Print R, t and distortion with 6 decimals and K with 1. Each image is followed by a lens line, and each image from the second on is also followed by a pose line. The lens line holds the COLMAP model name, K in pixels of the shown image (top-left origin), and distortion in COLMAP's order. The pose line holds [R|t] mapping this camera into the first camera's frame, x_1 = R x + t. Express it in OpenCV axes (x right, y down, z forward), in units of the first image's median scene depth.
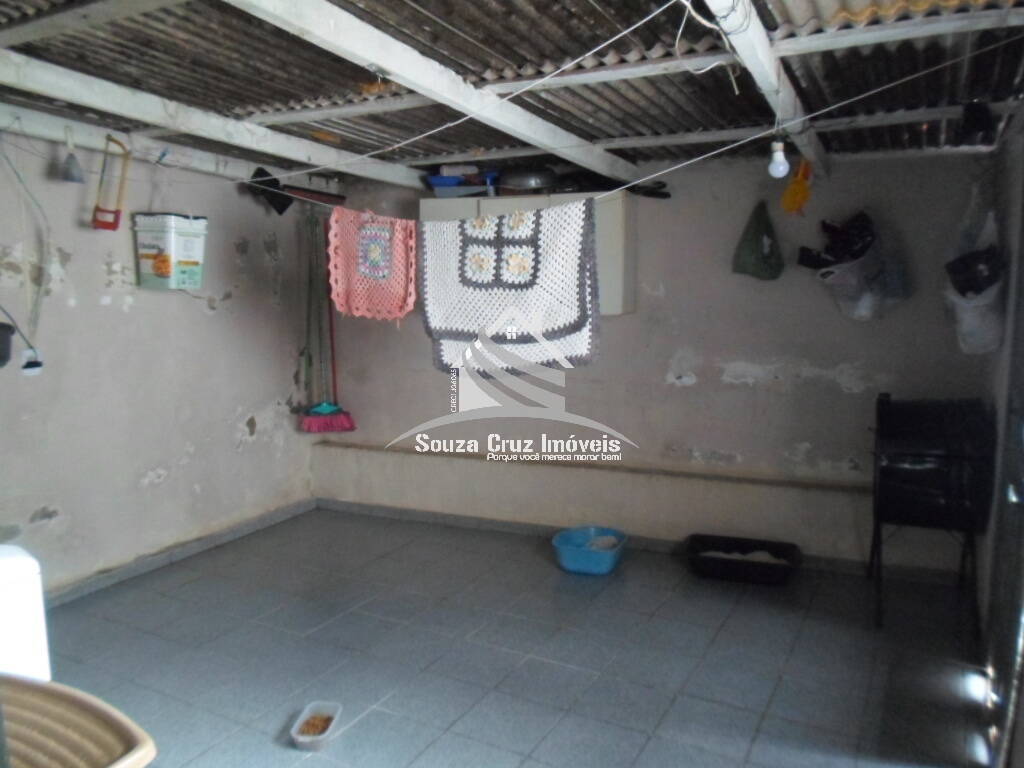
lens RADIAL K [[793.3, 0, 514.1], [0, 793.3, 378.6], [0, 0, 1]] dist [-0.002361, -0.017581]
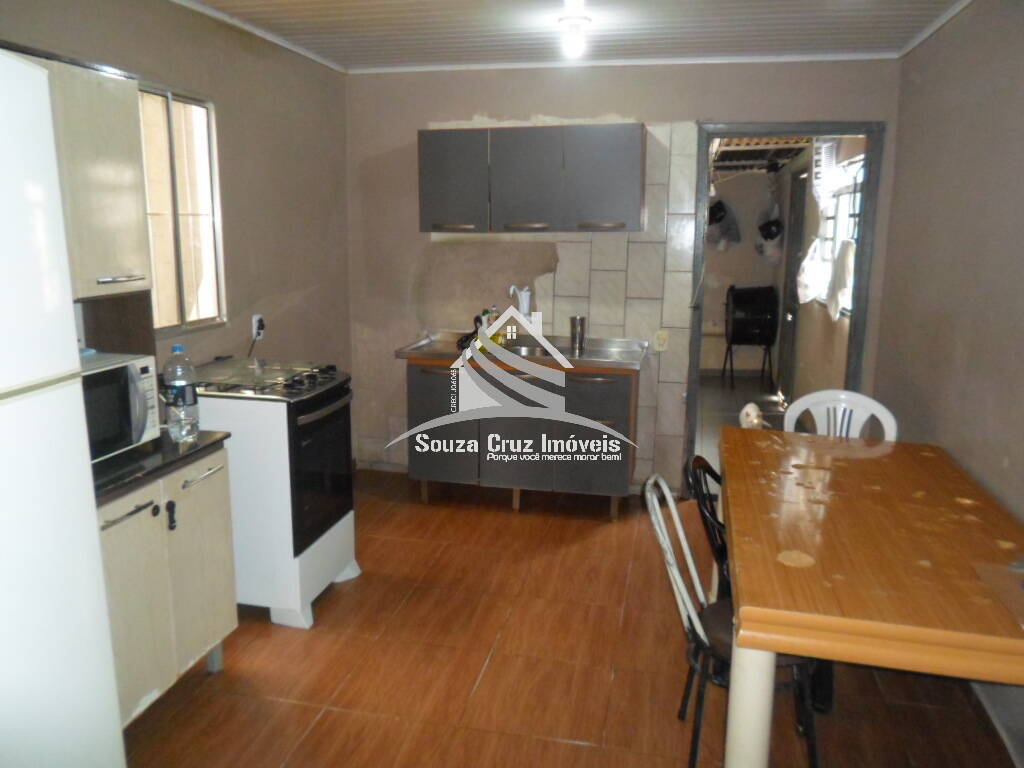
lens RADIAL K [[793.3, 0, 511.0], [0, 793.3, 379.0], [0, 0, 1]] dist [-0.002361, -0.017581]
pose [[0.968237, -0.042965, 0.246314, -0.700031], [0.026484, 0.997207, 0.069840, 0.111837], [-0.248627, -0.061099, 0.966670, -1.019264]]
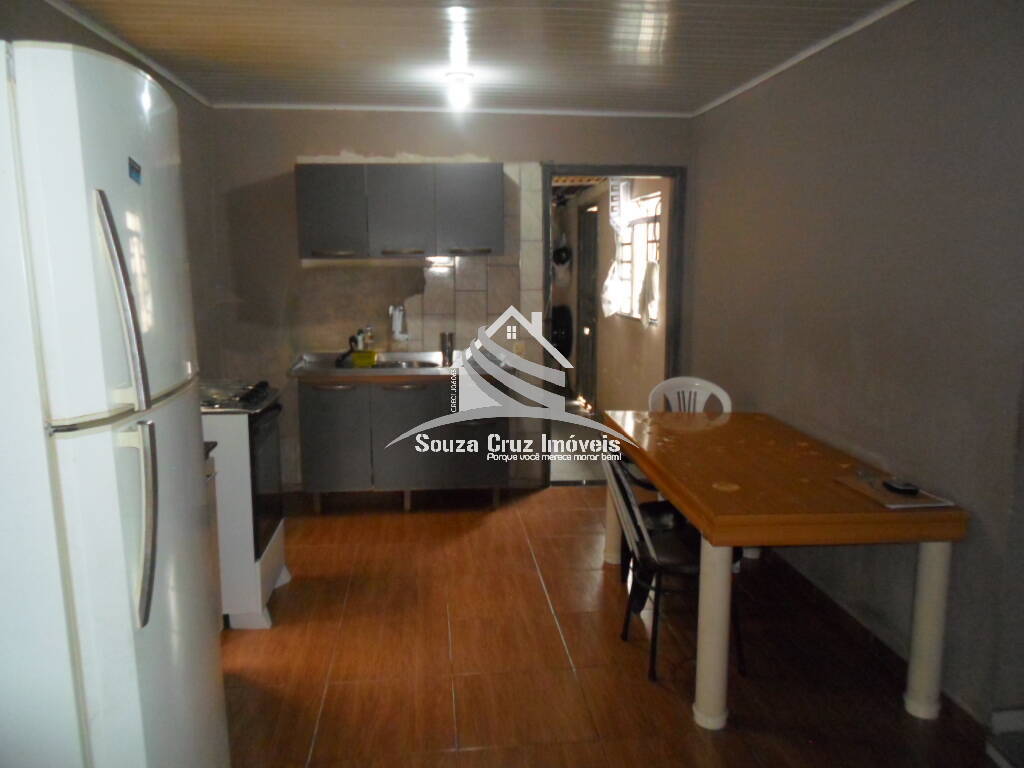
lens RADIAL K [[793.3, 0, 512.4], [0, 793.3, 378.3], [0, 0, 1]] dist [-0.002361, -0.017581]
pose [[0.837077, -0.087582, 0.540030, -0.953353], [0.074705, 0.996155, 0.045760, 0.129569], [-0.541961, 0.002039, 0.840401, -1.068208]]
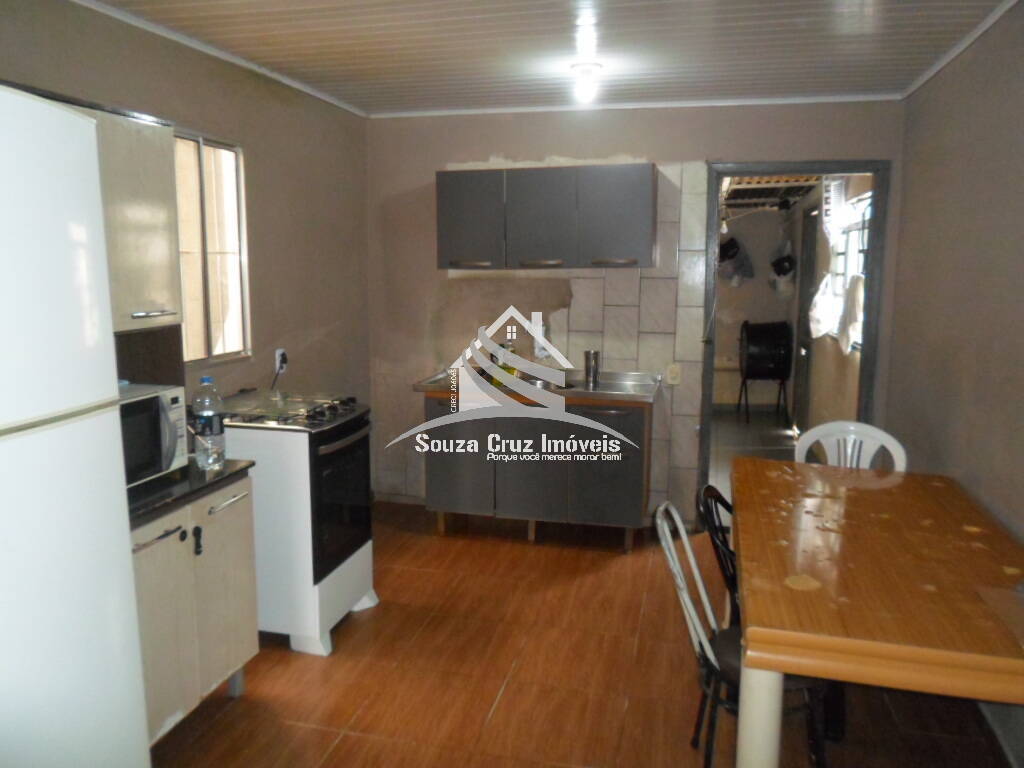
lens RADIAL K [[793.3, 0, 511.0], [0, 793.3, 380.7], [0, 0, 1]] dist [-0.002361, -0.017581]
pose [[0.973110, -0.033006, 0.227962, -0.704682], [0.027969, 0.999289, 0.025292, 0.116070], [-0.228635, -0.018236, 0.973341, -1.043974]]
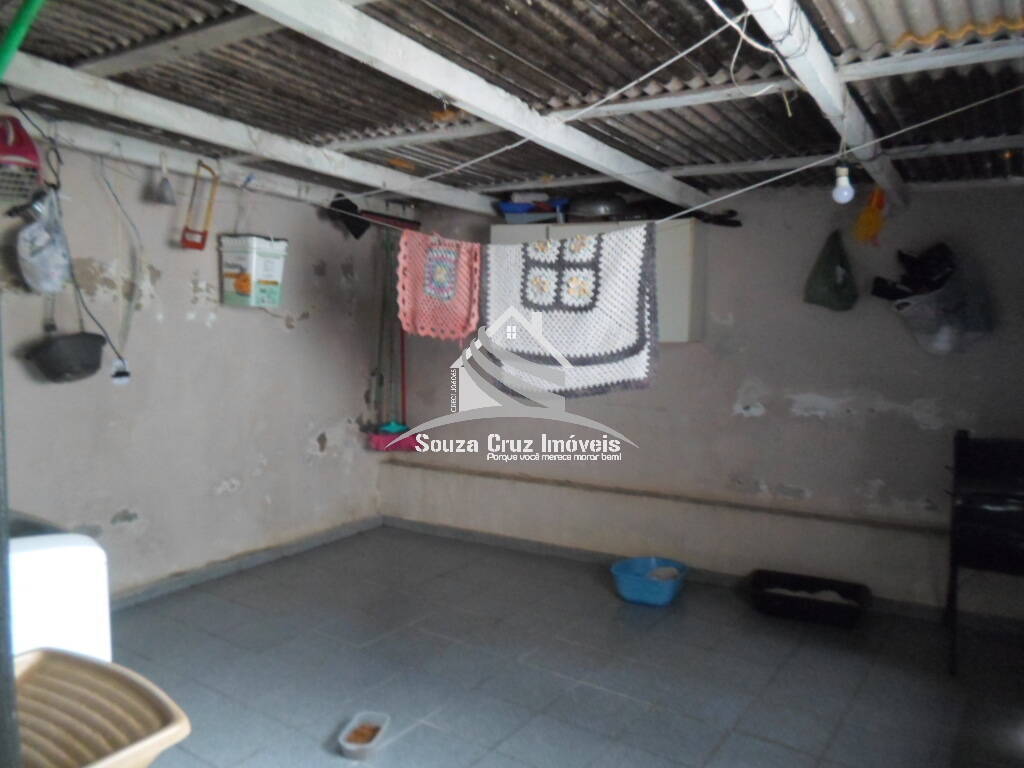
lens RADIAL K [[793.3, 0, 514.2], [0, 793.3, 378.2], [0, 0, 1]] dist [-0.002361, -0.017581]
pose [[0.994716, 0.029023, -0.098474, 0.021158], [-0.032885, 0.998743, -0.037820, 0.010170], [0.097252, 0.040859, 0.994421, -0.007047]]
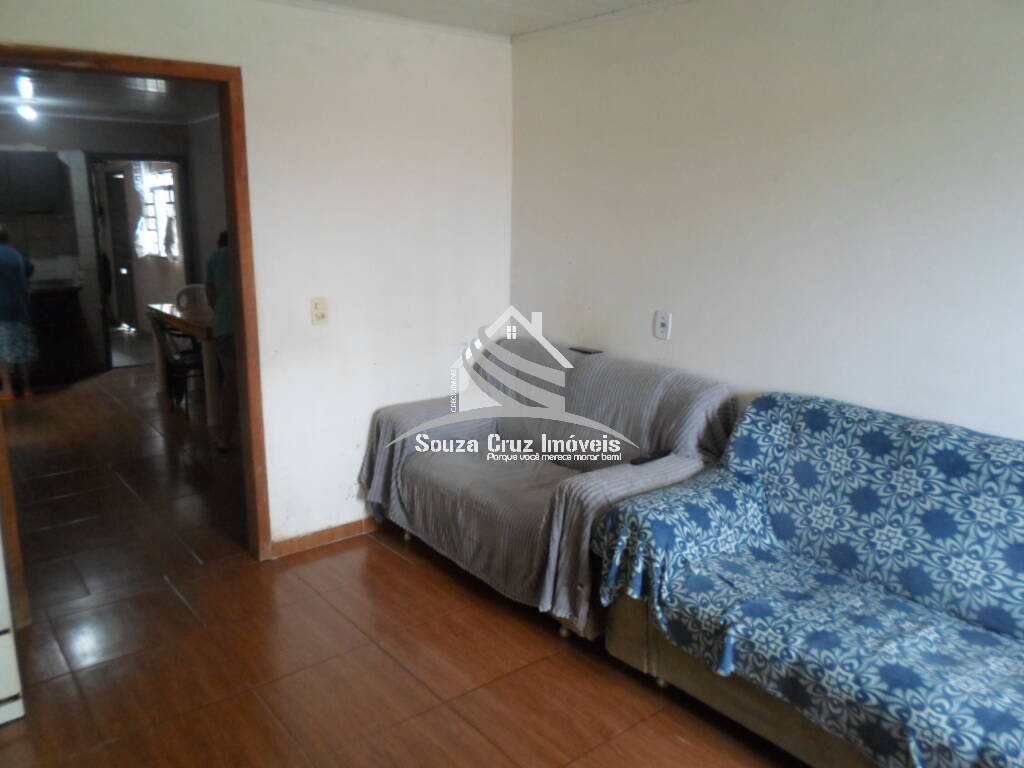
lens RADIAL K [[793.3, 0, 518.4], [0, 793.3, 375.1], [0, 0, 1]] dist [-0.002361, -0.017581]
pose [[0.410903, -0.187807, 0.892125, -1.617243], [0.116970, 0.981325, 0.152709, 0.214982], [-0.904144, 0.041603, 0.425197, -1.816671]]
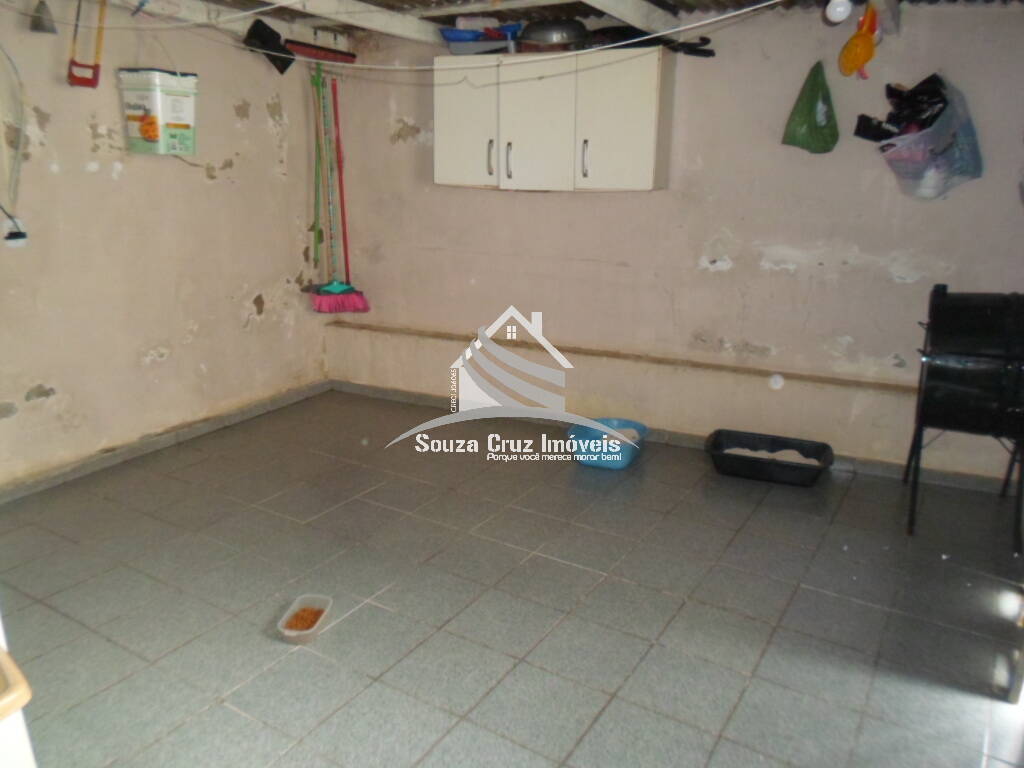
lens RADIAL K [[793.3, 0, 513.7], [0, 793.3, 378.4], [0, 0, 1]] dist [-0.002361, -0.017581]
pose [[0.998339, 0.026974, -0.050917, 0.033916], [-0.019071, 0.988539, 0.149758, -0.001583], [0.054373, -0.148538, 0.987411, 0.075320]]
